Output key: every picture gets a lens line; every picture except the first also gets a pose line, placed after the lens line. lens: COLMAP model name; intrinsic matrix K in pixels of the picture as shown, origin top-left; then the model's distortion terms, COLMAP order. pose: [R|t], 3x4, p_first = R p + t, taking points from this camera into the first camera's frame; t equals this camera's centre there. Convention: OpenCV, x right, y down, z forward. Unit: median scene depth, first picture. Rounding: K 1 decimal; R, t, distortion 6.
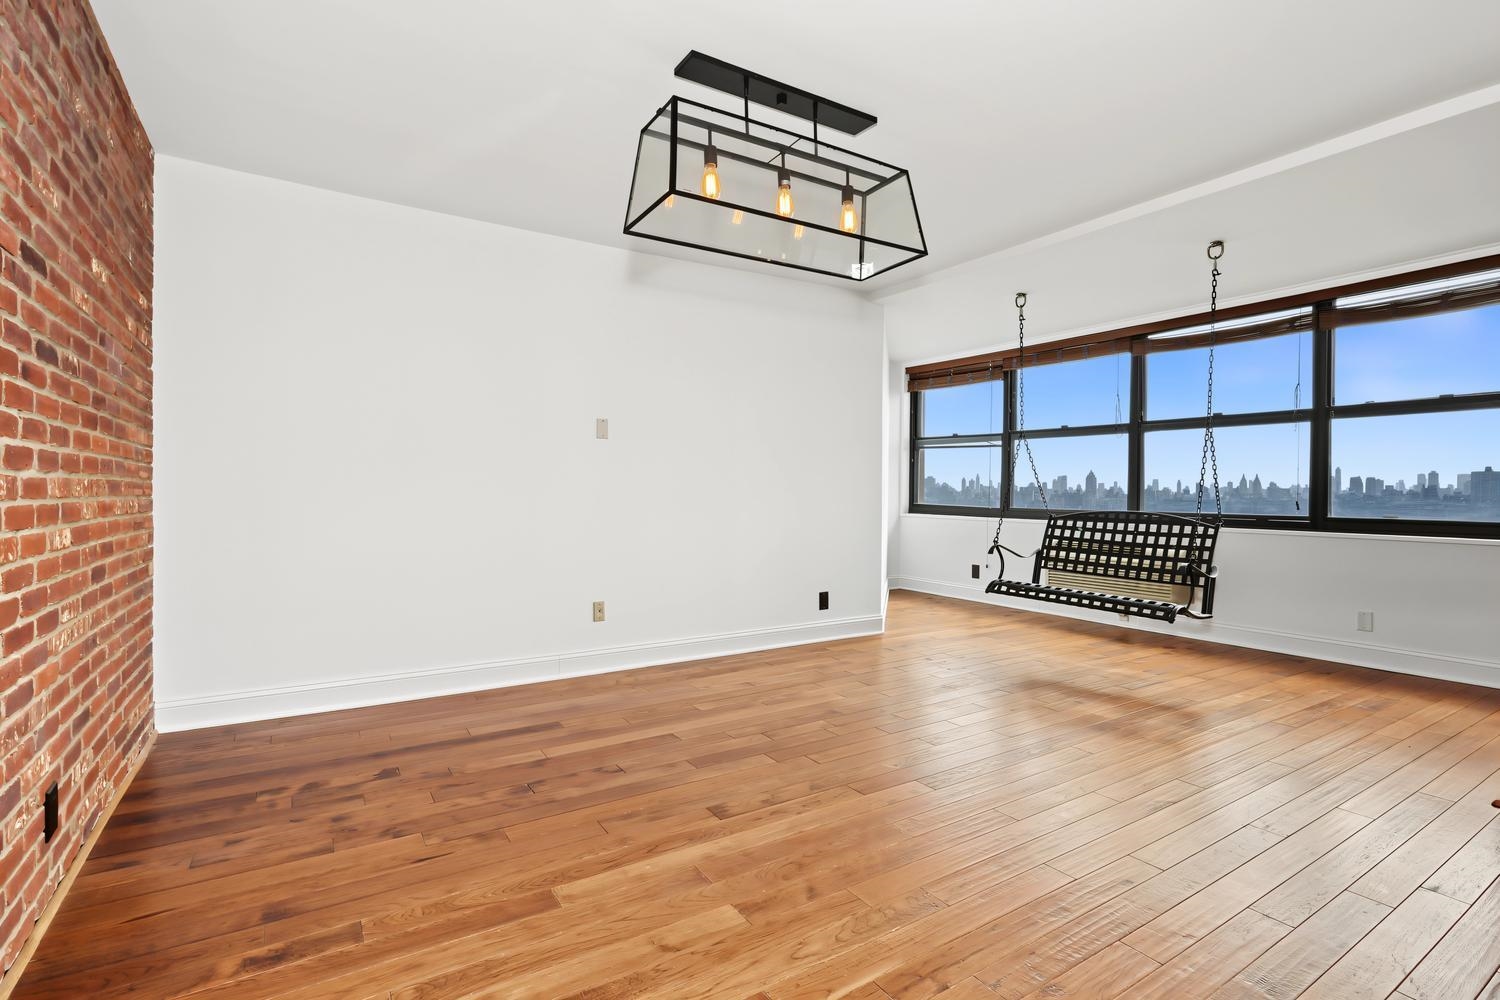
lens RADIAL K [[708.9, 0, 748.6], [0, 708.9, 496.7], [0, 0, 1]] dist [-0.010794, 0.001353]
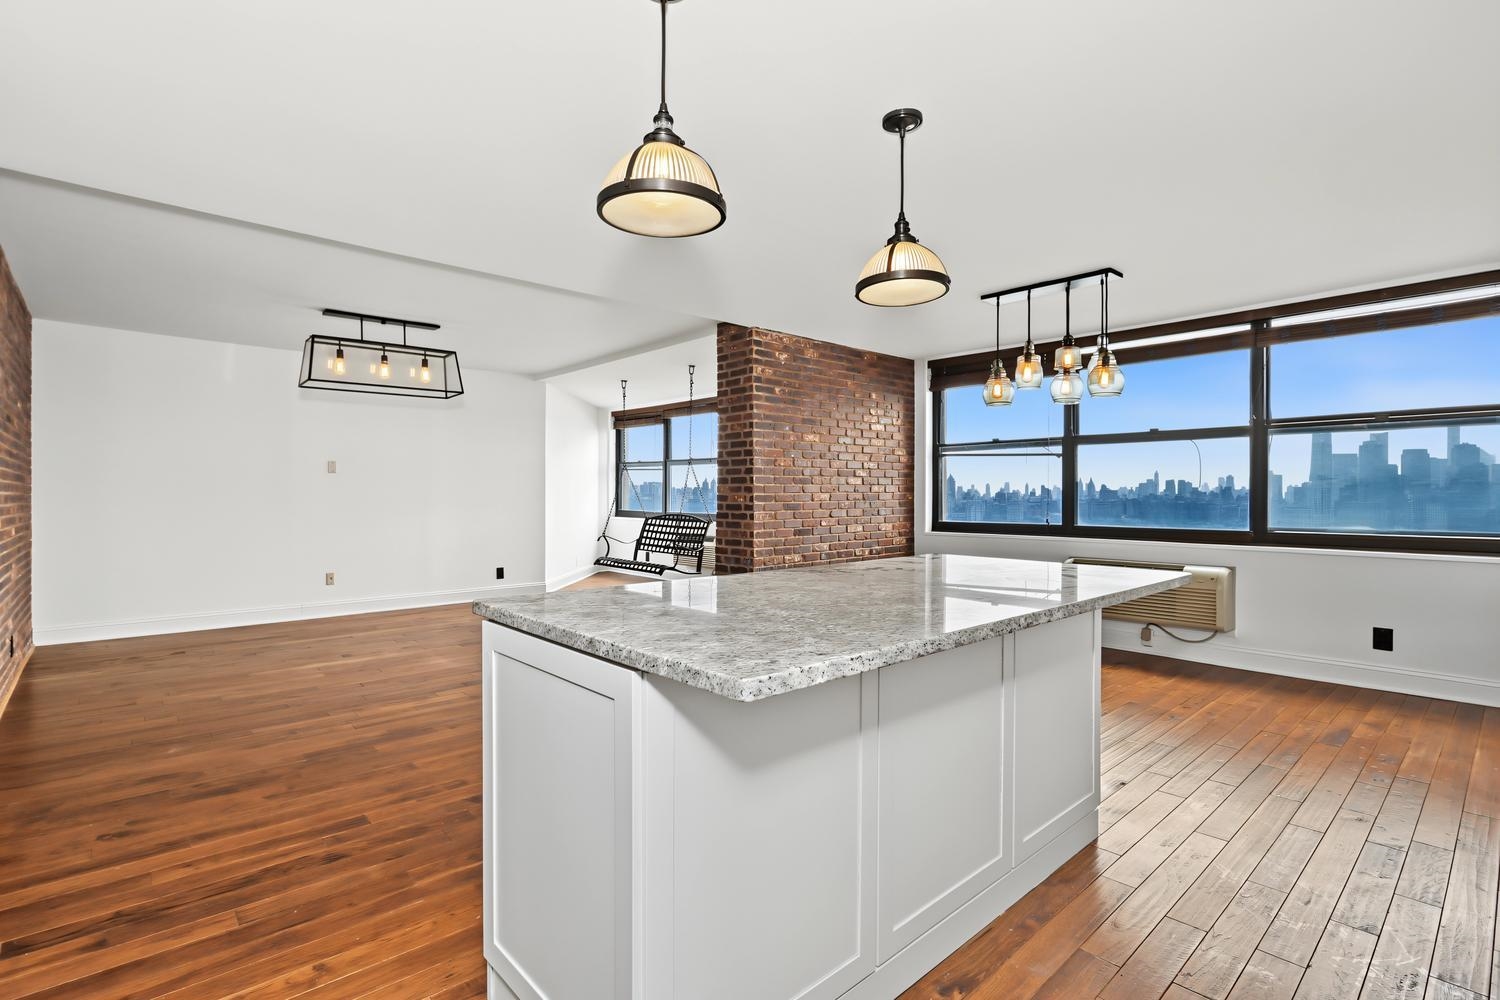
lens RADIAL K [[708.9, 0, 748.6], [0, 708.9, 496.7], [0, 0, 1]] dist [-0.010794, 0.001353]
pose [[0.985236, -0.006815, 0.171066, 0.452584], [0.007905, 0.999953, -0.005691, -0.010600], [-0.171019, 0.006959, 0.985243, -0.753865]]
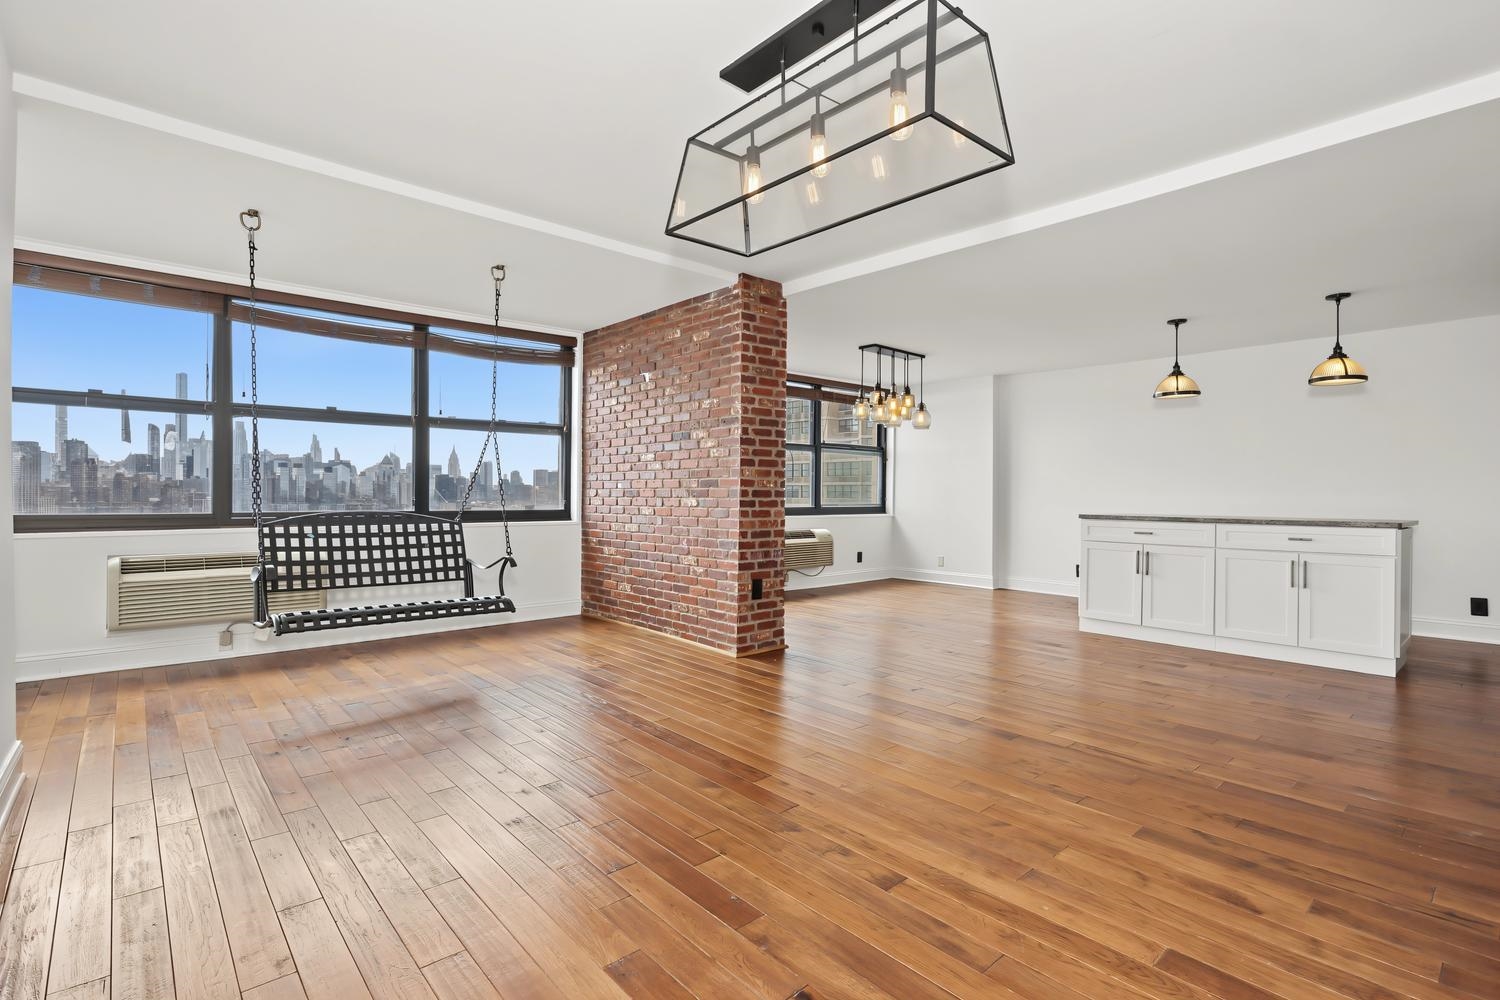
lens RADIAL K [[708.9, 0, 748.6], [0, 708.9, 496.7], [0, 0, 1]] dist [-0.010794, 0.001353]
pose [[-0.160173, -0.012079, 0.987015, -0.464032], [0.002949, 0.999915, 0.012716, -0.008660], [-0.987085, 0.004947, -0.160124, 0.726676]]
